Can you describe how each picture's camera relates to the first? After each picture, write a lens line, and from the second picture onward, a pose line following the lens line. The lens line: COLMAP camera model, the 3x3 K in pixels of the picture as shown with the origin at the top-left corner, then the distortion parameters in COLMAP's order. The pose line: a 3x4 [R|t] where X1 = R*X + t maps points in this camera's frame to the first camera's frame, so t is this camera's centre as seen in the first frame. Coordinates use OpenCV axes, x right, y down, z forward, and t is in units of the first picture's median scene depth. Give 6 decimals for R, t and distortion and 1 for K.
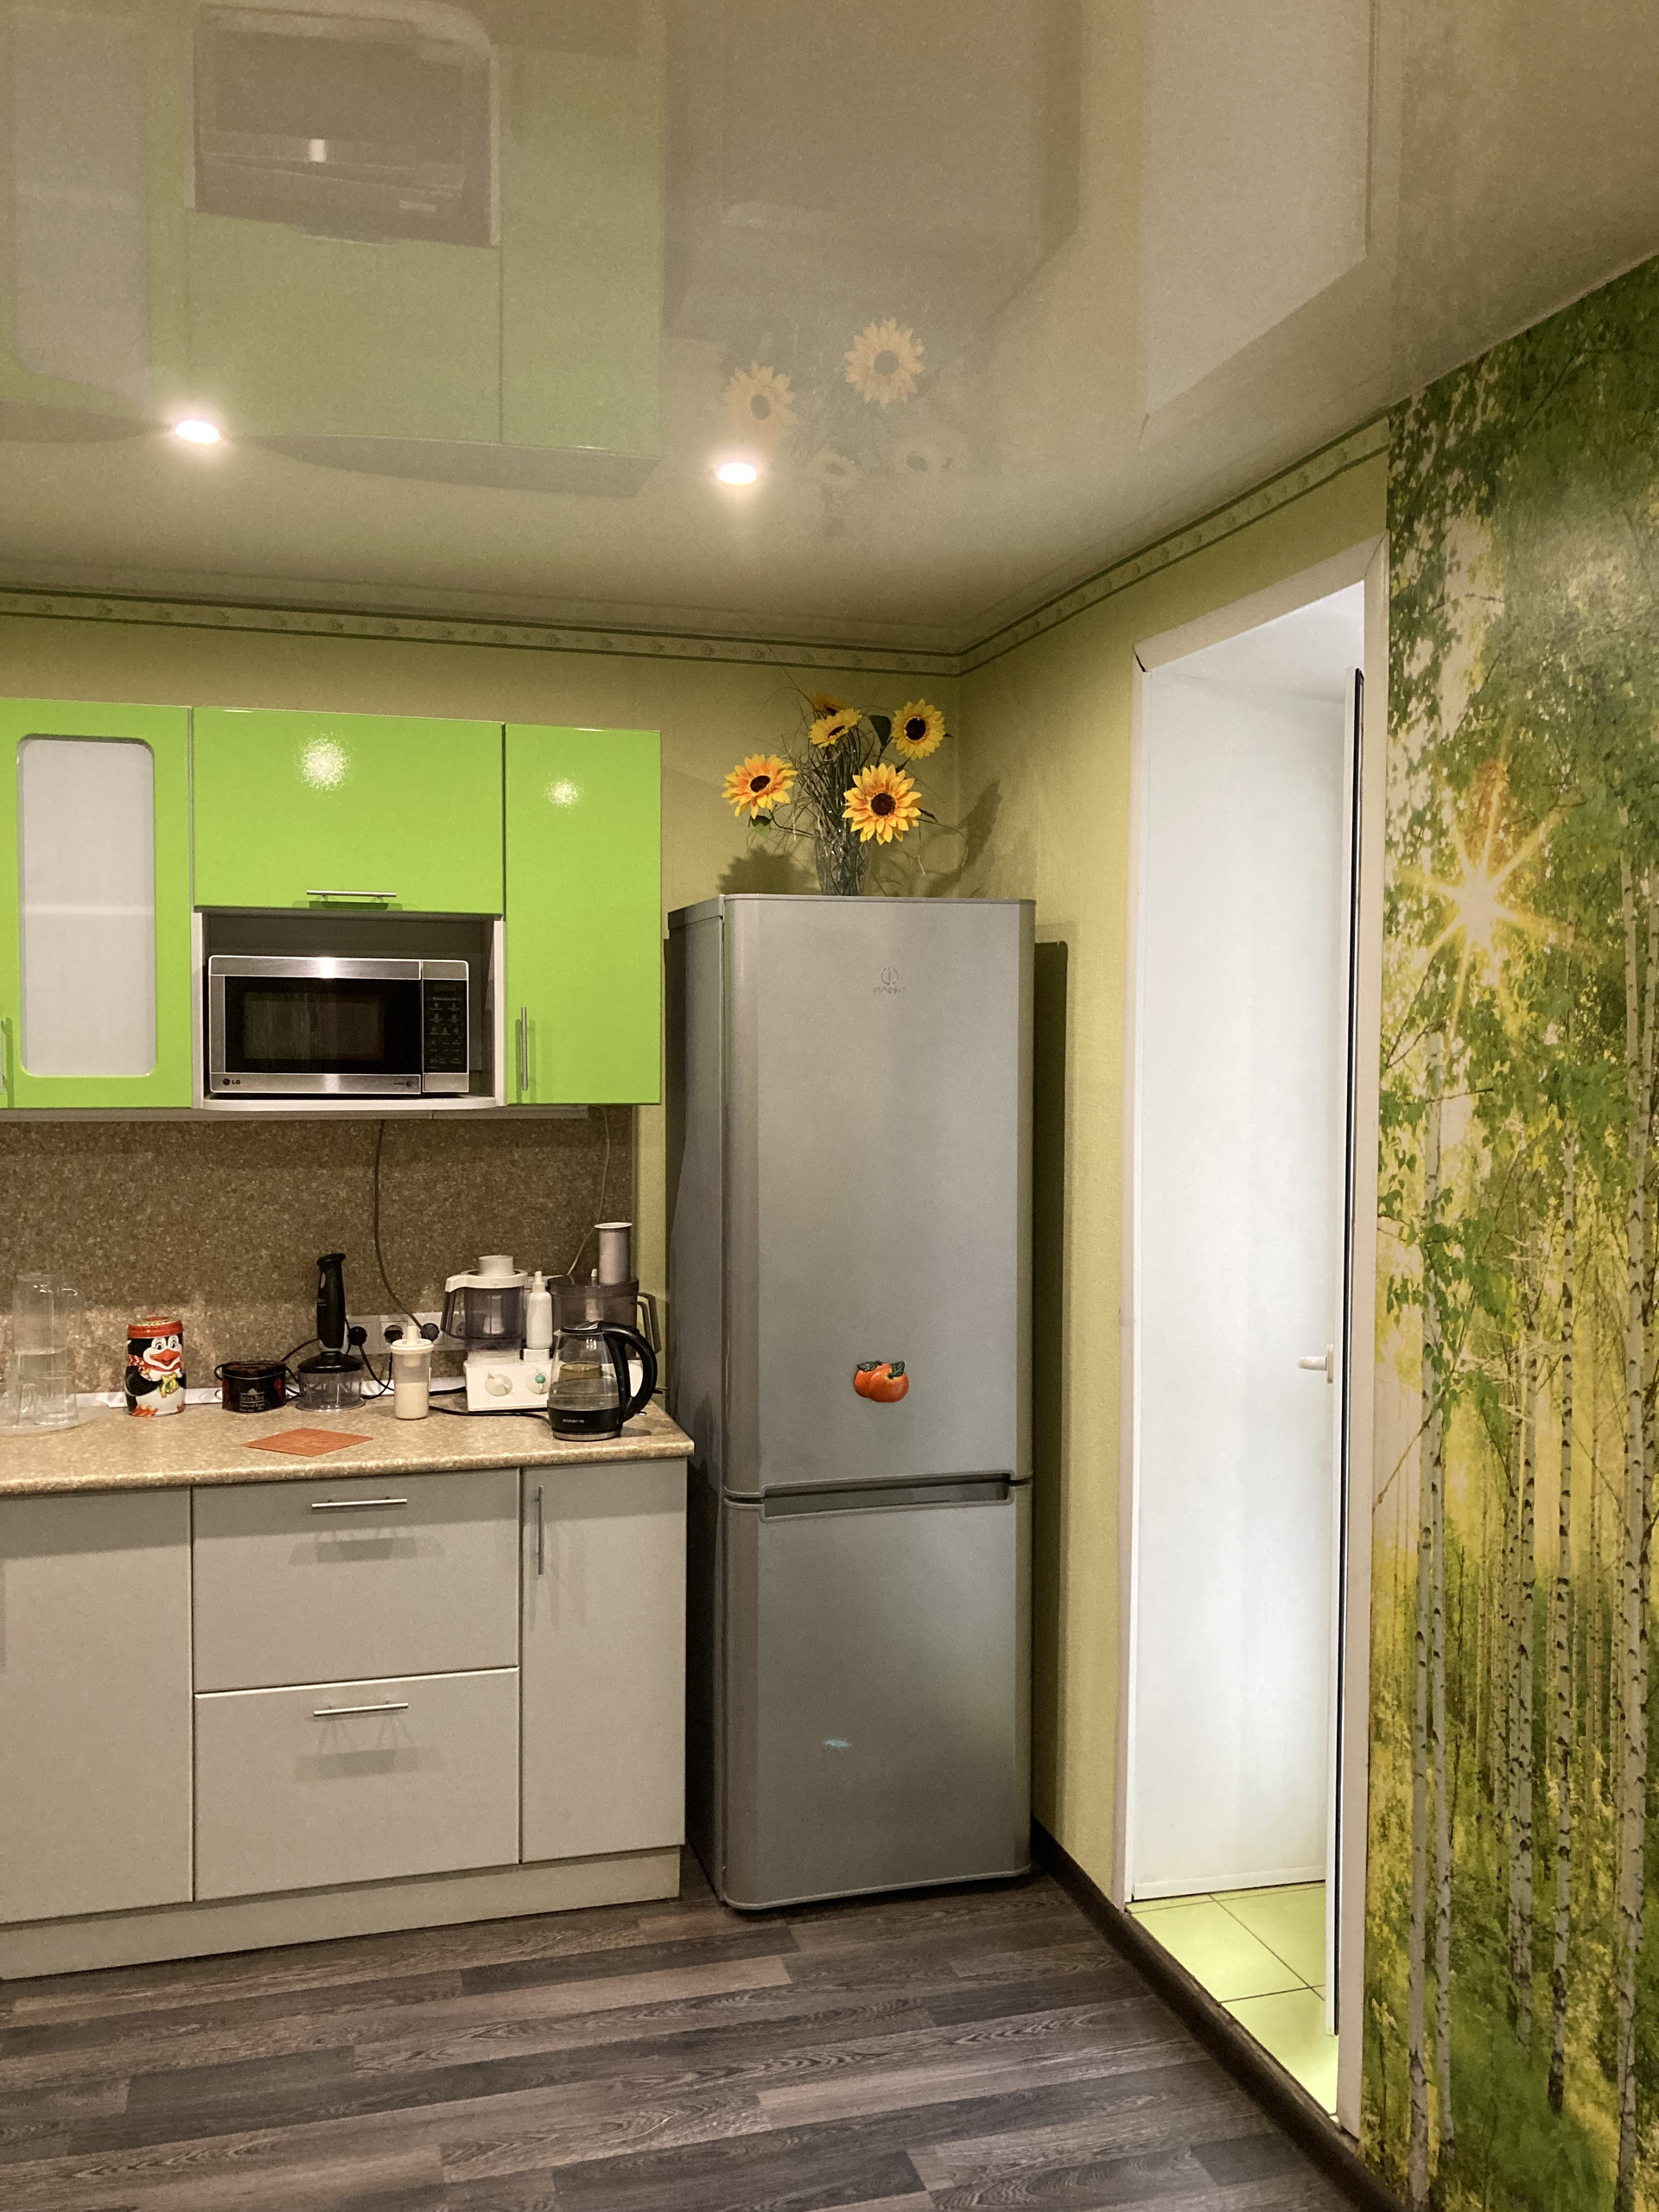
lens RADIAL K [[1821.5, 0, 817.9], [0, 1821.5, 1109.5], [0, 0, 1]] dist [0.015993, 0.000611]
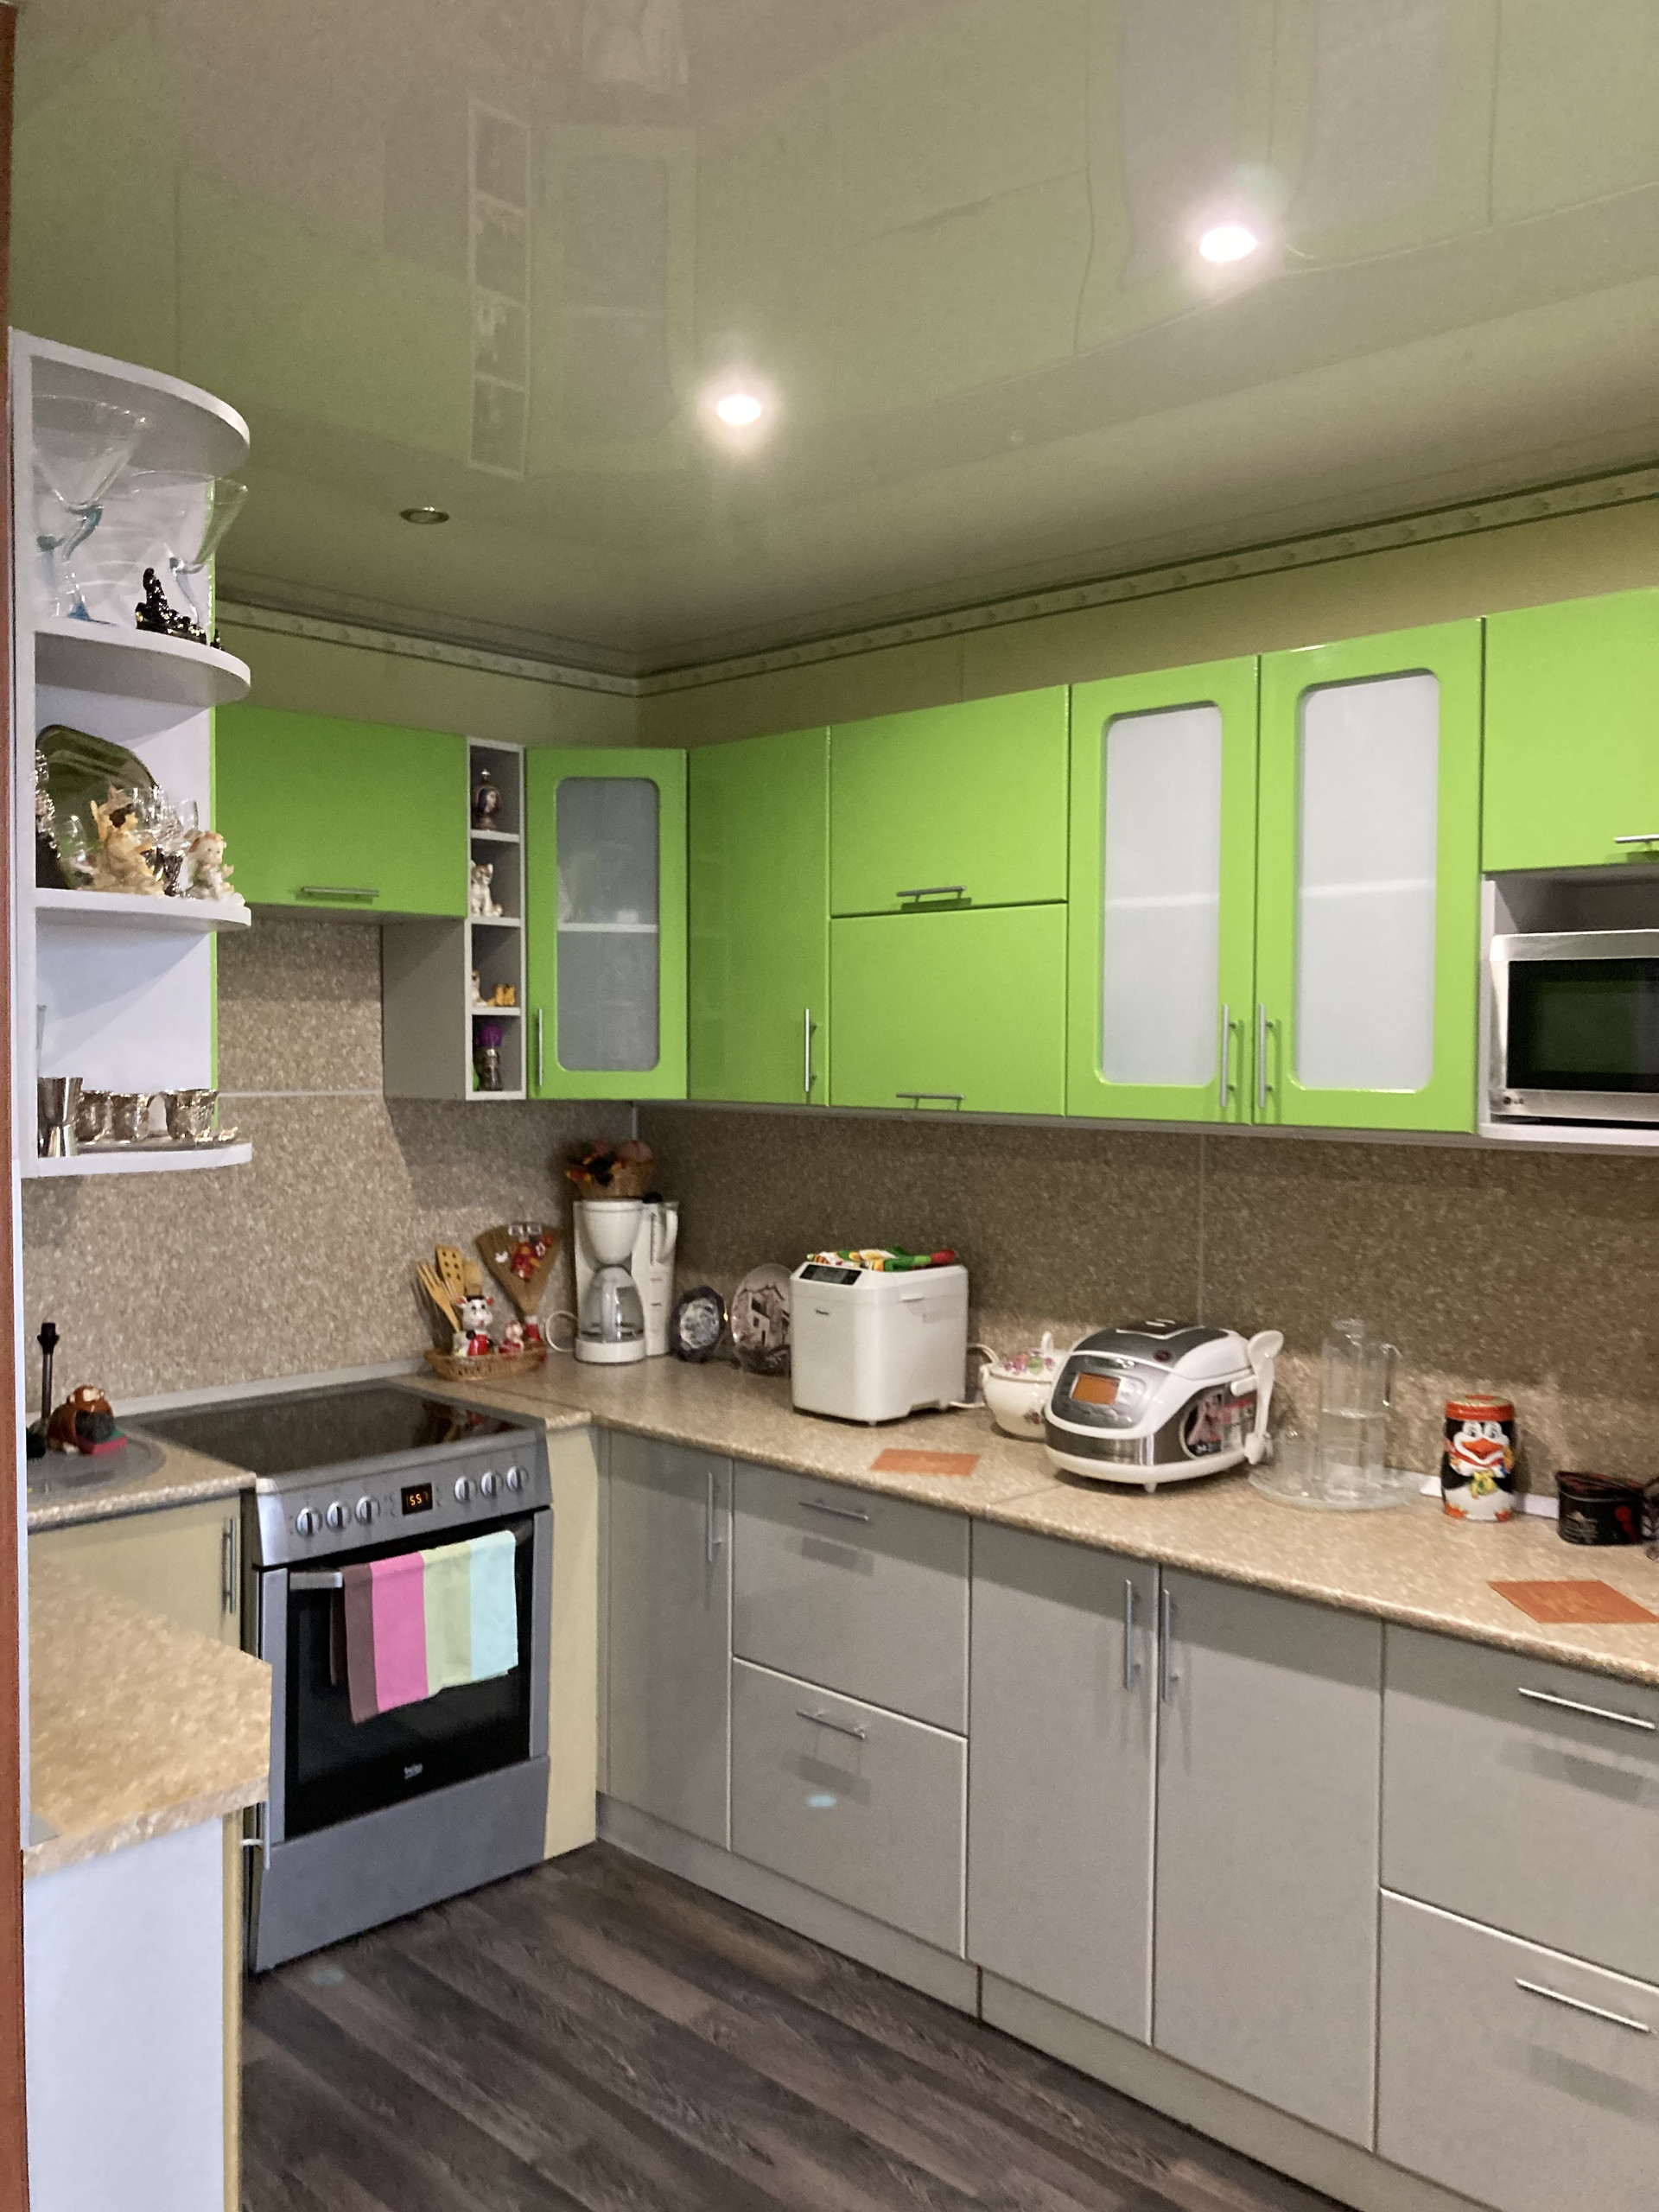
lens RADIAL K [[1821.5, 0, 826.0], [0, 1821.5, 1112.0], [0, 0, 1]] dist [0.015993, 0.000611]
pose [[0.498642, 0.029024, -0.866322, 0.235297], [-0.040033, 0.999144, 0.010432, -0.008481], [0.865883, 0.029480, 0.499377, 0.458321]]
